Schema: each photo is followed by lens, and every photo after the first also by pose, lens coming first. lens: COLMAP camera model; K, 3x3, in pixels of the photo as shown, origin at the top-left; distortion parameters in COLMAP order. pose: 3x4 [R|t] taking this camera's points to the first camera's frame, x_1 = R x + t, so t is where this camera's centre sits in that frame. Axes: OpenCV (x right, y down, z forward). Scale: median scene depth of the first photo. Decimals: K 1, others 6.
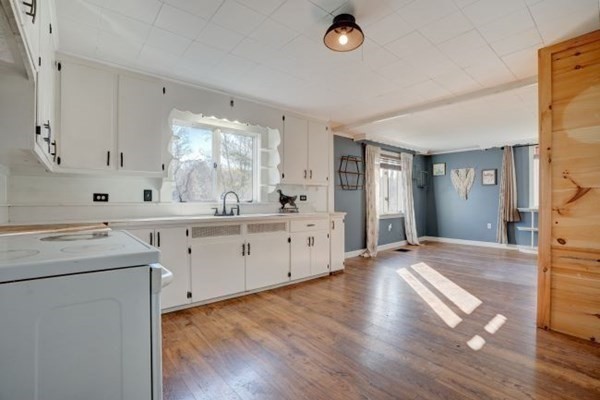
lens RADIAL K [[273.5, 0, 301.7], [0, 273.5, 200.9], [0, 0, 1]] dist [-0.060637, 0.000560]
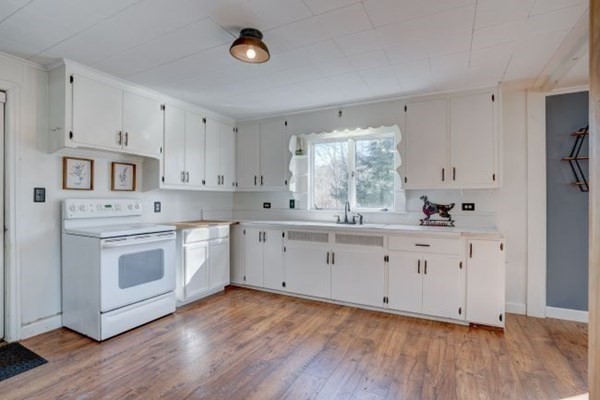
lens RADIAL K [[297.7, 0, 302.2], [0, 297.7, 201.0], [0, 0, 1]] dist [-0.041779, 0.000714]
pose [[0.382712, 0.003229, -0.923862, 0.637298], [-0.002174, 0.999994, 0.002595, -0.031333], [0.923865, 0.001016, 0.382717, 0.389146]]
